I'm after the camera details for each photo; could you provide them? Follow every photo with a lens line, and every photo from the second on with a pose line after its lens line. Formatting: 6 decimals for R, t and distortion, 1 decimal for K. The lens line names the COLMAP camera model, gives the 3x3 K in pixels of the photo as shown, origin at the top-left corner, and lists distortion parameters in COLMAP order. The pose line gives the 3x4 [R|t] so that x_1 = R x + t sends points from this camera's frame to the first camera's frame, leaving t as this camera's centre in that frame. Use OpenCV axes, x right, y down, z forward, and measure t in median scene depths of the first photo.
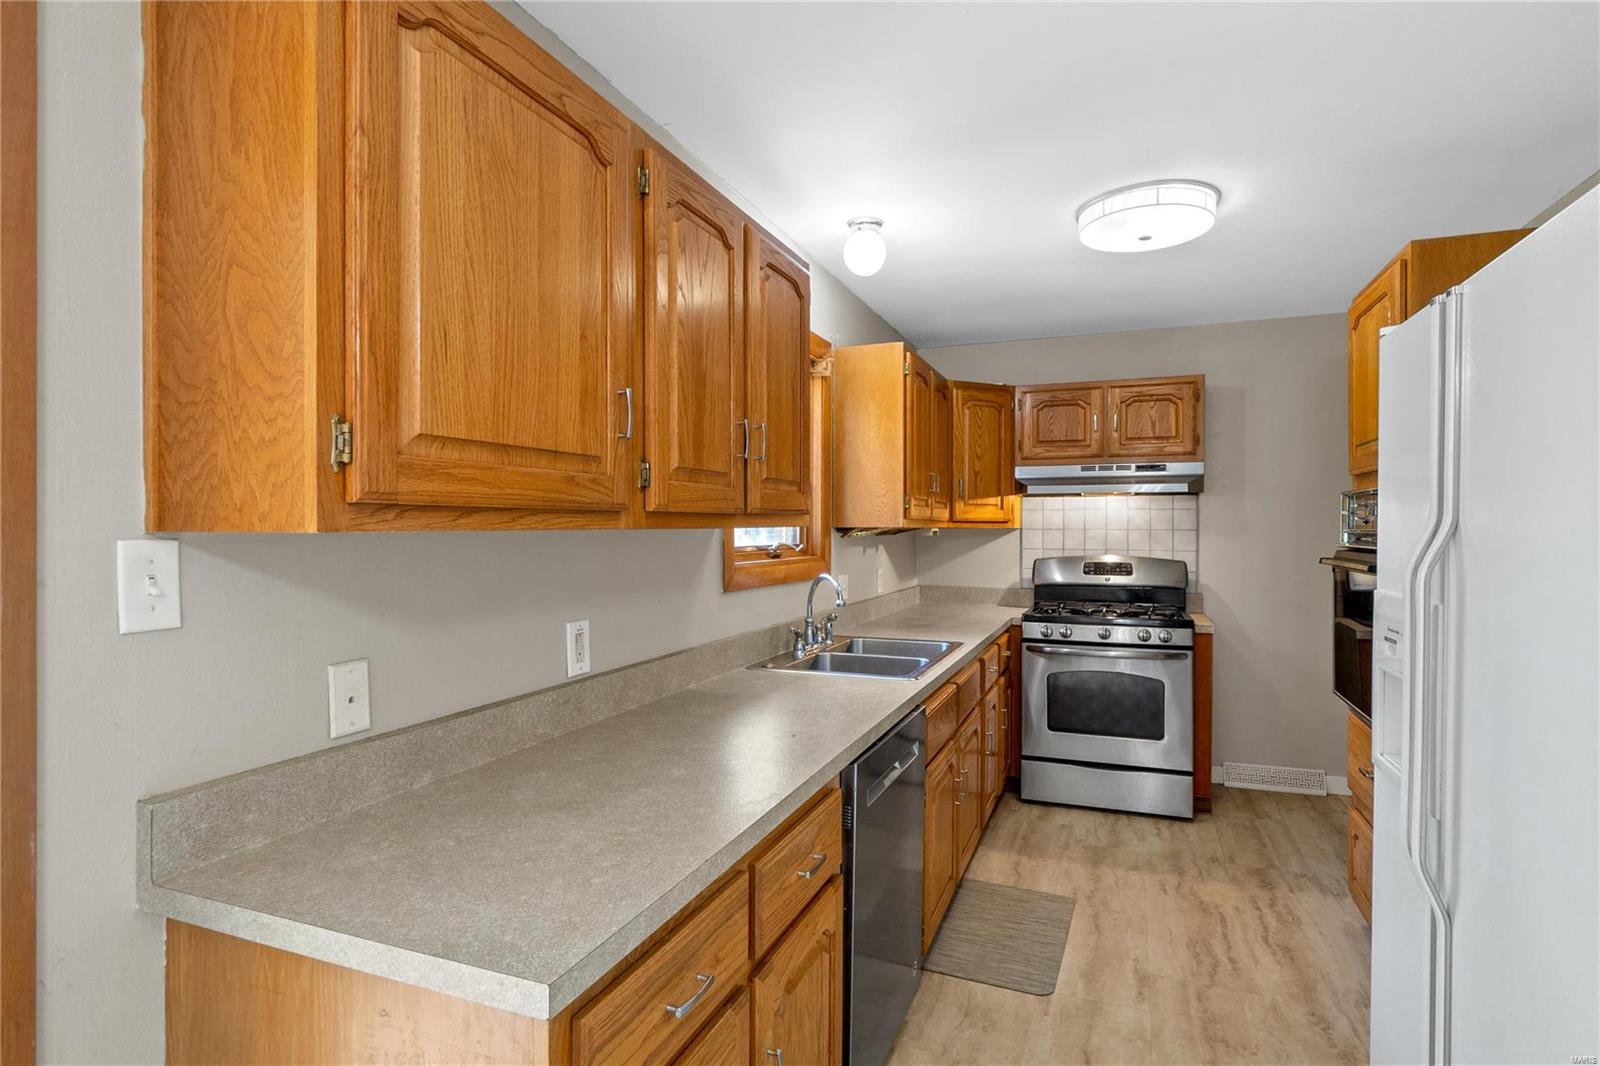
lens RADIAL K [[820.9, 0, 800.1], [0, 820.9, 530.6], [0, 0, 1]] dist [-0.002841, -0.003916]
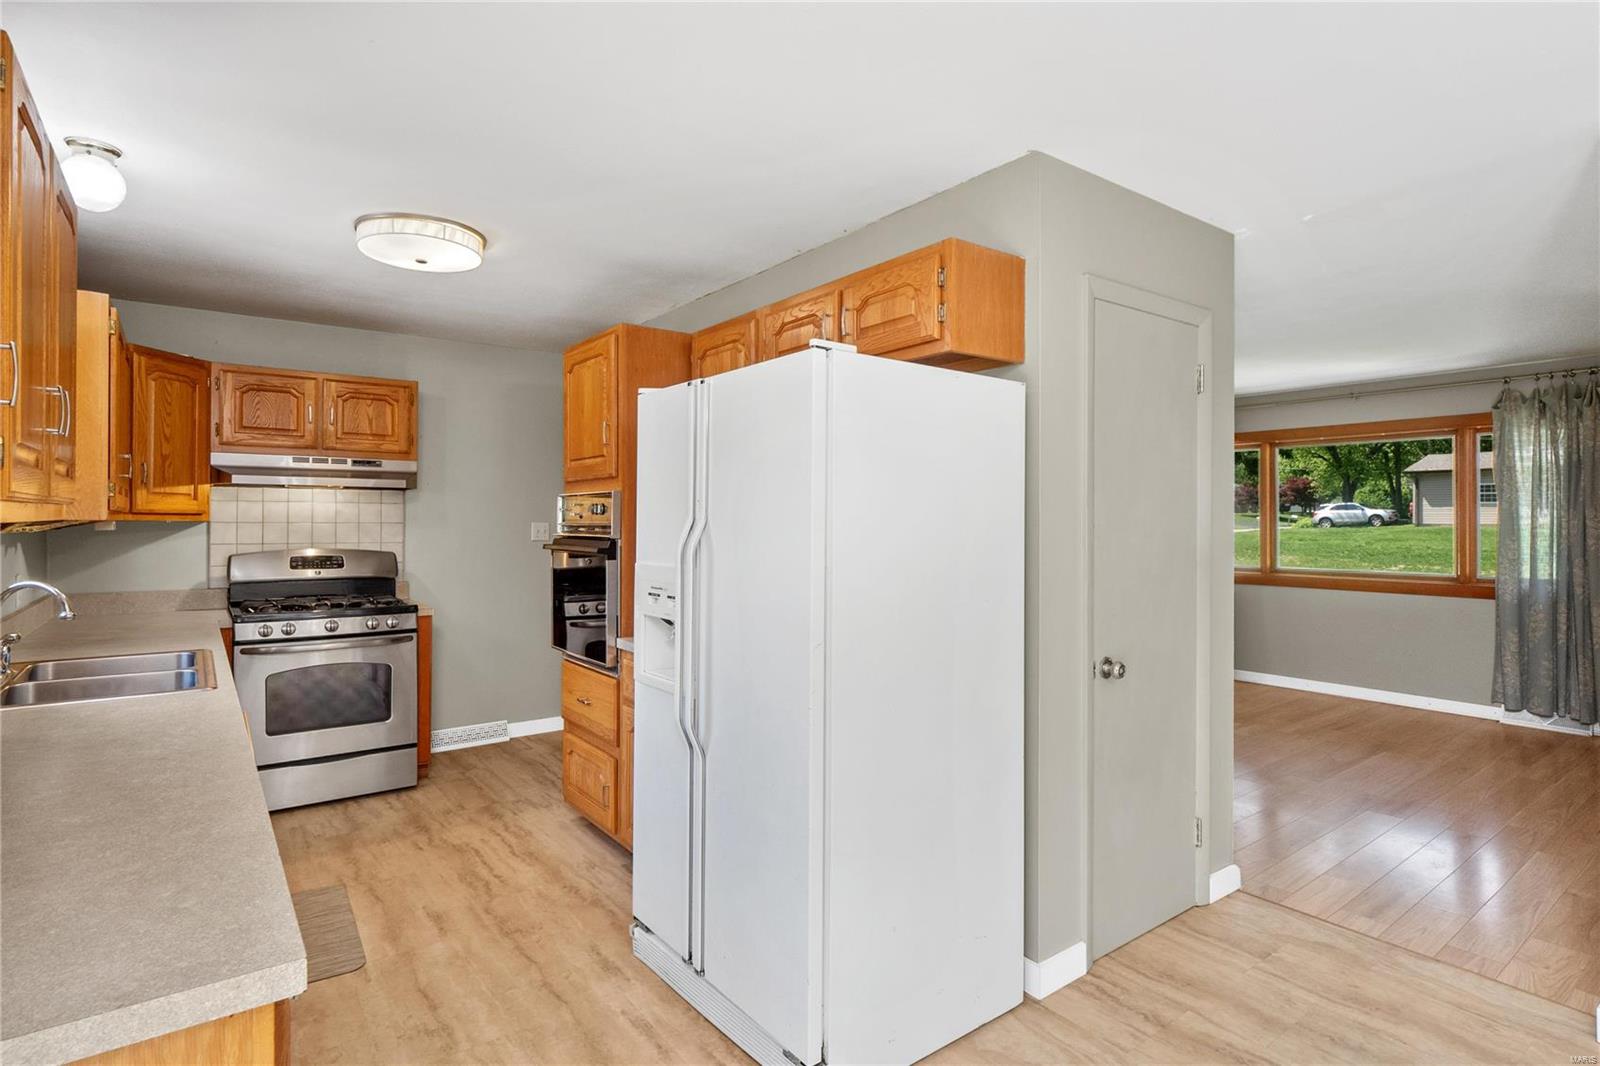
lens RADIAL K [[820.9, 0, 803.0], [0, 820.9, 524.5], [0, 0, 1]] dist [-0.002841, -0.003916]
pose [[0.527094, -0.002010, 0.849804, -0.177387], [0.000788, 0.999998, 0.001876, -0.000367], [-0.849806, -0.000320, 0.527095, -0.019129]]
